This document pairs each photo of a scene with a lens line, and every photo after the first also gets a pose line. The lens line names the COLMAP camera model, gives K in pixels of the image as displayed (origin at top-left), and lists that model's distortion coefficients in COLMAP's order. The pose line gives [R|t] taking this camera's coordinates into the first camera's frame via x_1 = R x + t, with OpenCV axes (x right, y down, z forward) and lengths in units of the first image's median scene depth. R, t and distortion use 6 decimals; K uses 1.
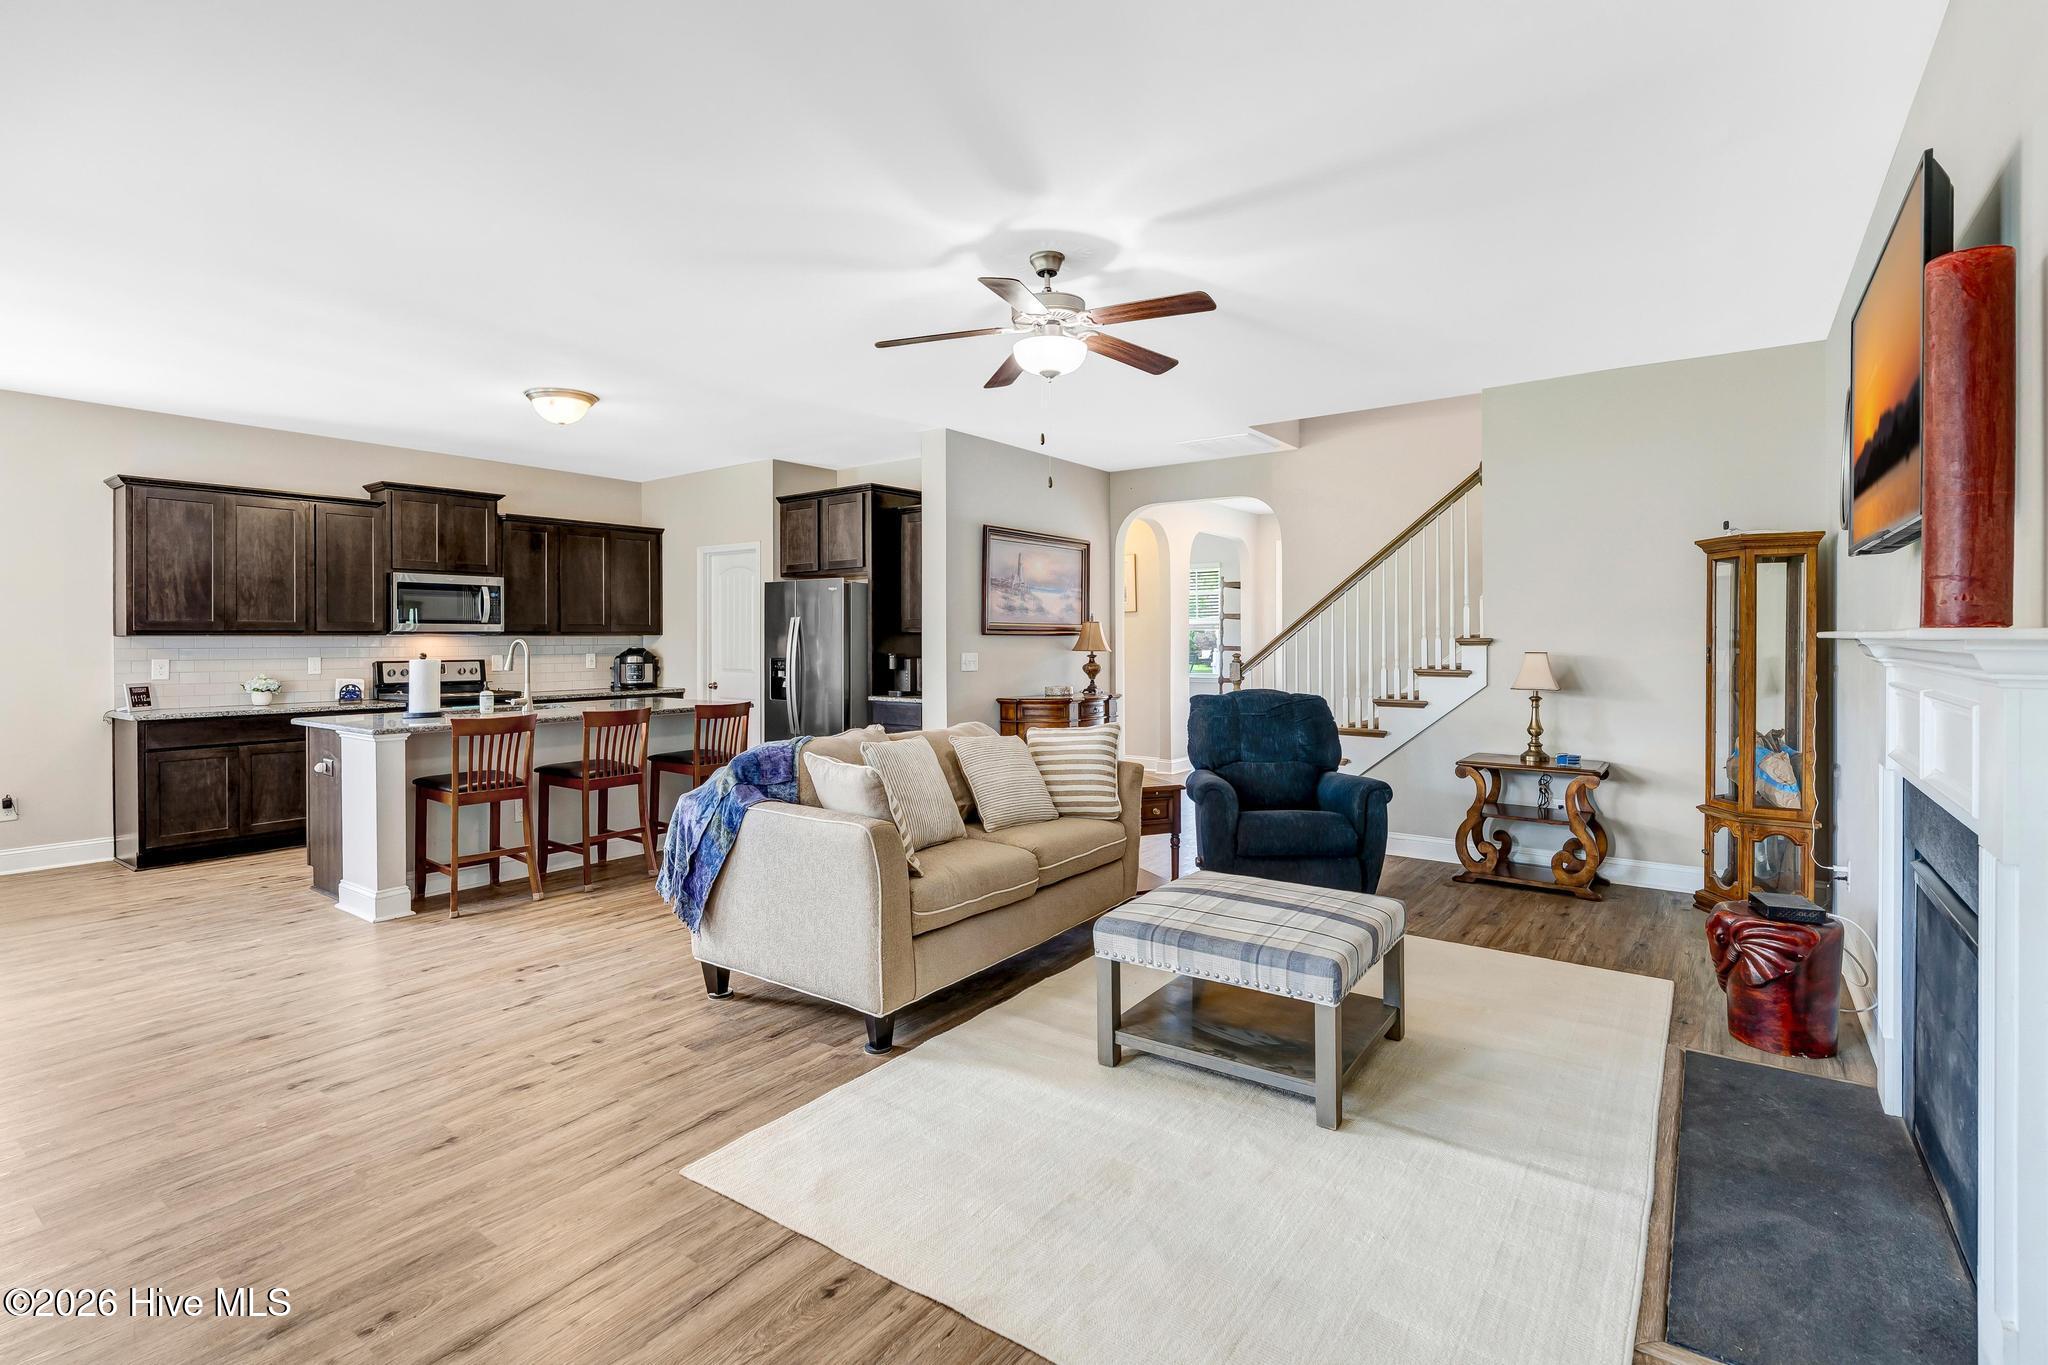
lens RADIAL K [[955.4, 0, 1033.4], [0, 955.4, 649.2], [0, 0, 1]] dist [-0.001795, 0.000404]
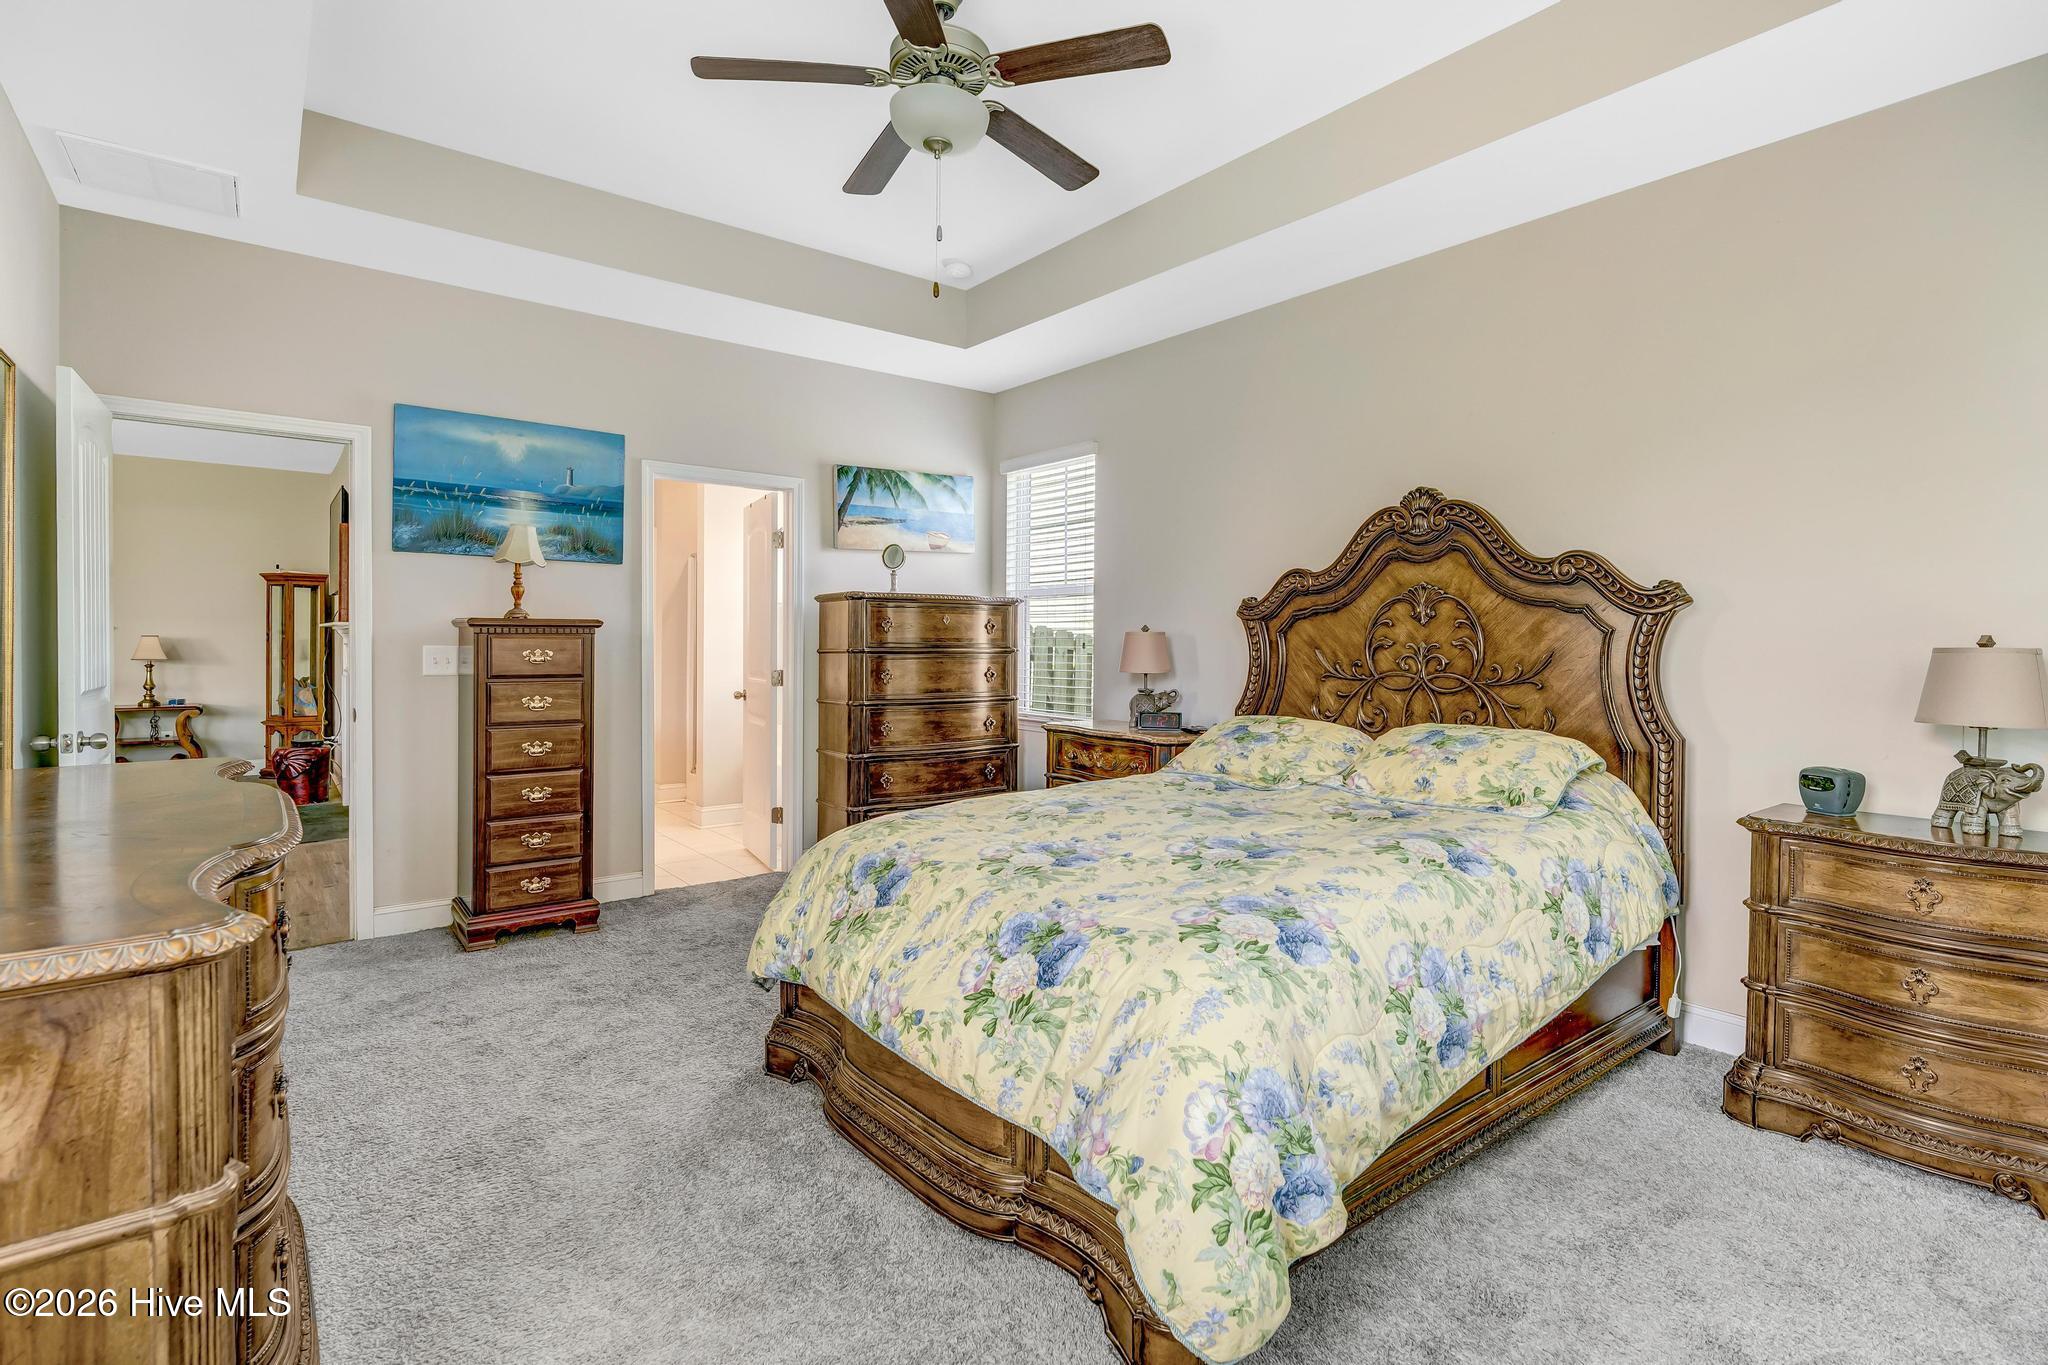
lens RADIAL K [[955.4, 0, 1033.4], [0, 955.4, 649.2], [0, 0, 1]] dist [-0.001795, 0.000404]
pose [[0.261356, -0.004285, 0.965233, -0.594458], [0.001297, 0.999991, 0.004088, 0.021050], [-0.965242, 0.000183, 0.261359, -0.787870]]
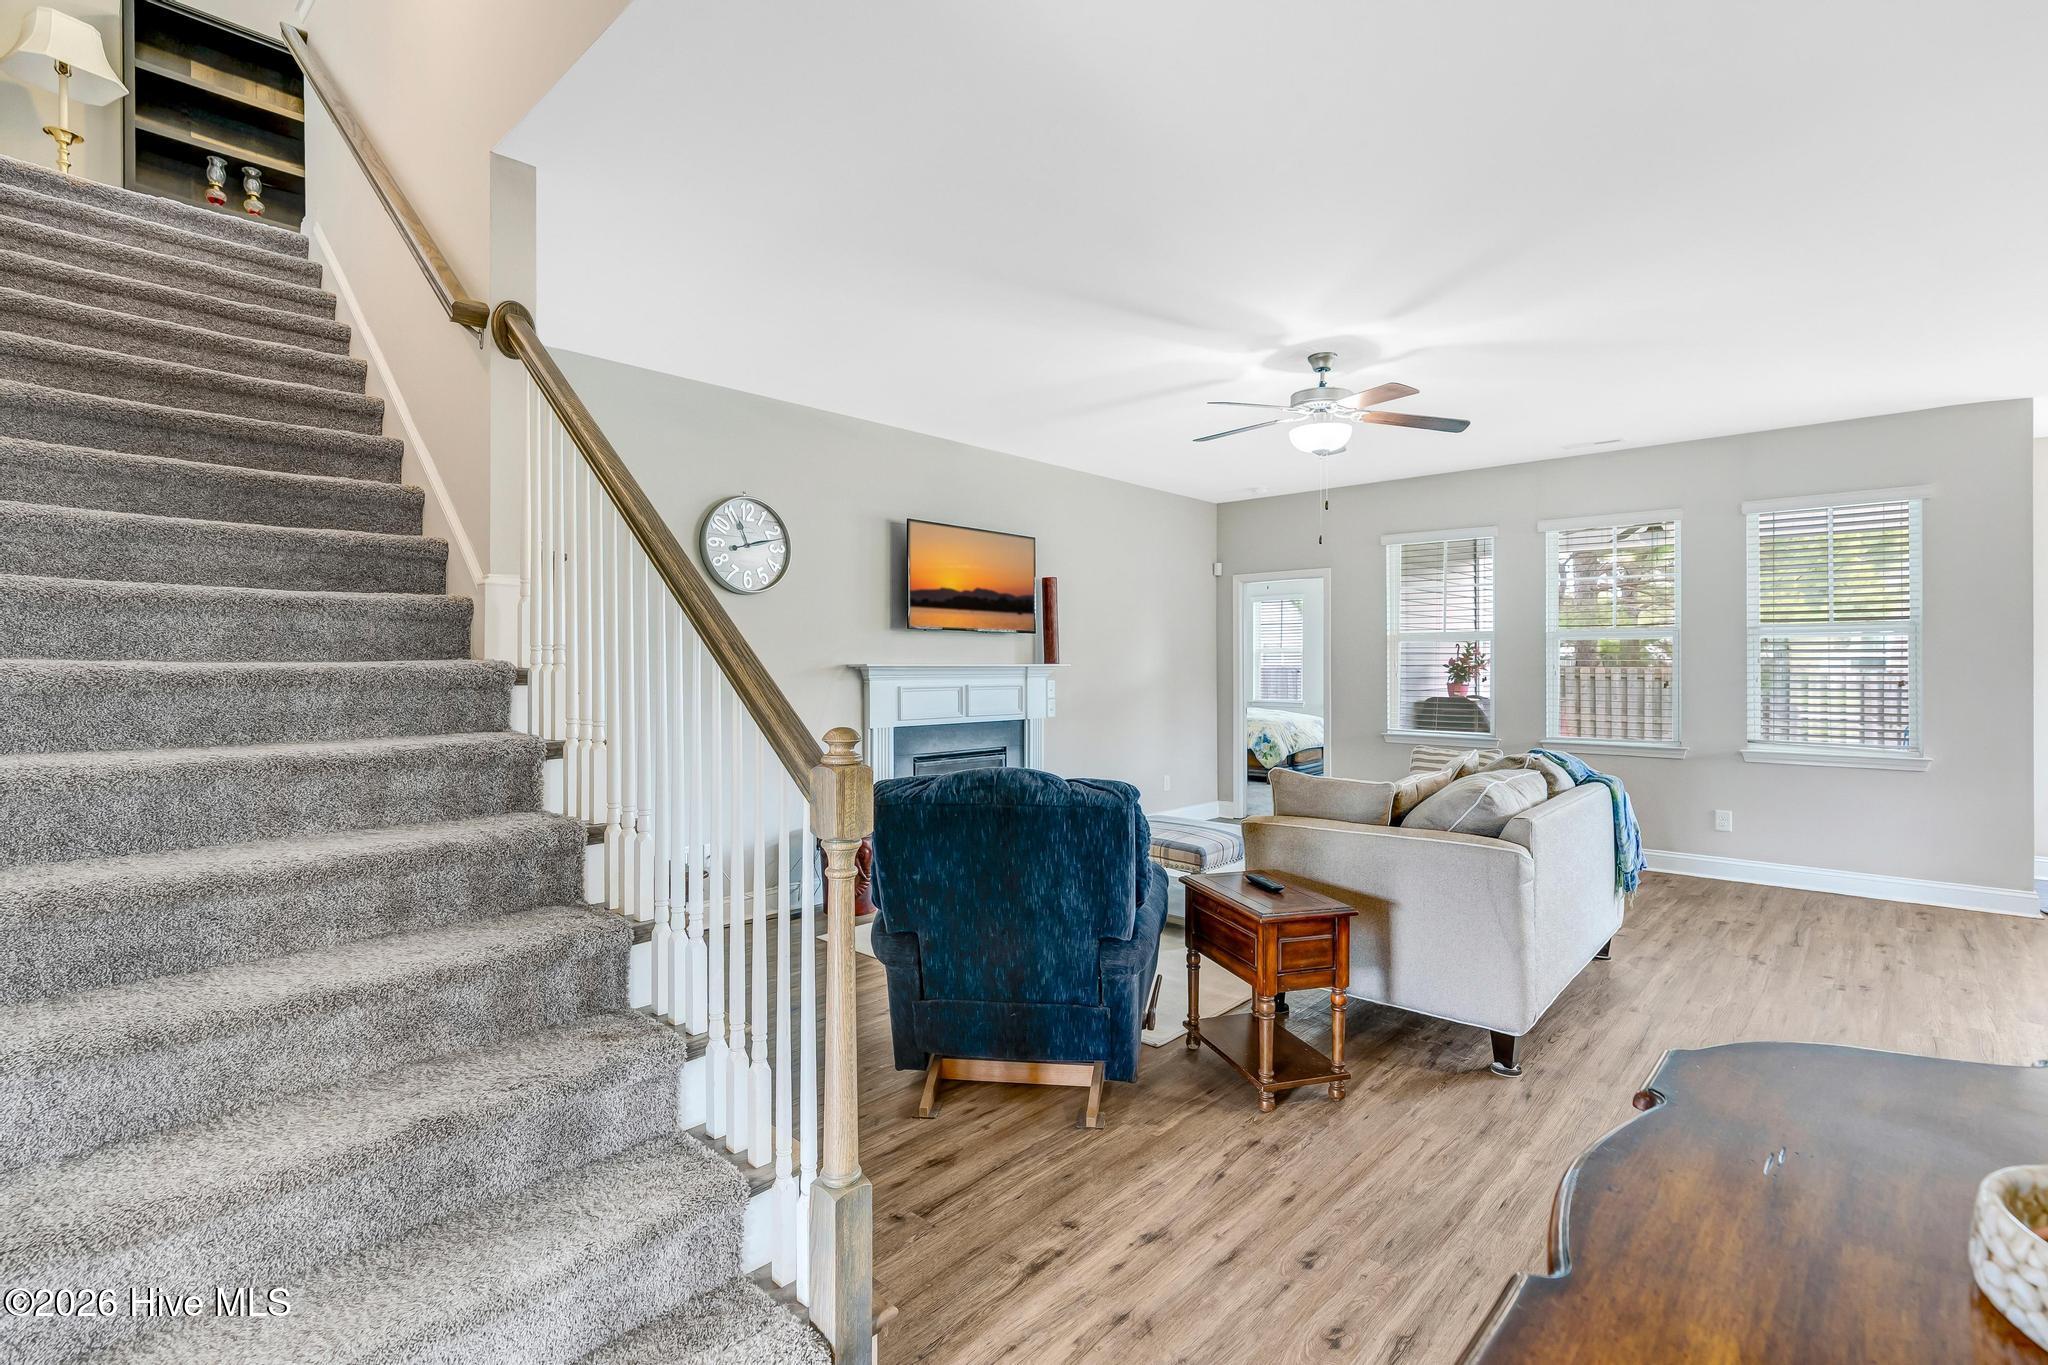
lens RADIAL K [[934.1, 0, 1027.4], [0, 934.1, 673.4], [0, 0, 1]] dist [-0.008682, 0.005174]
pose [[-0.992326, 0.000587, 0.123650, 0.170139], [0.002892, 0.999825, 0.018465, -0.017586], [-0.123617, 0.018681, -0.992154, 1.569642]]
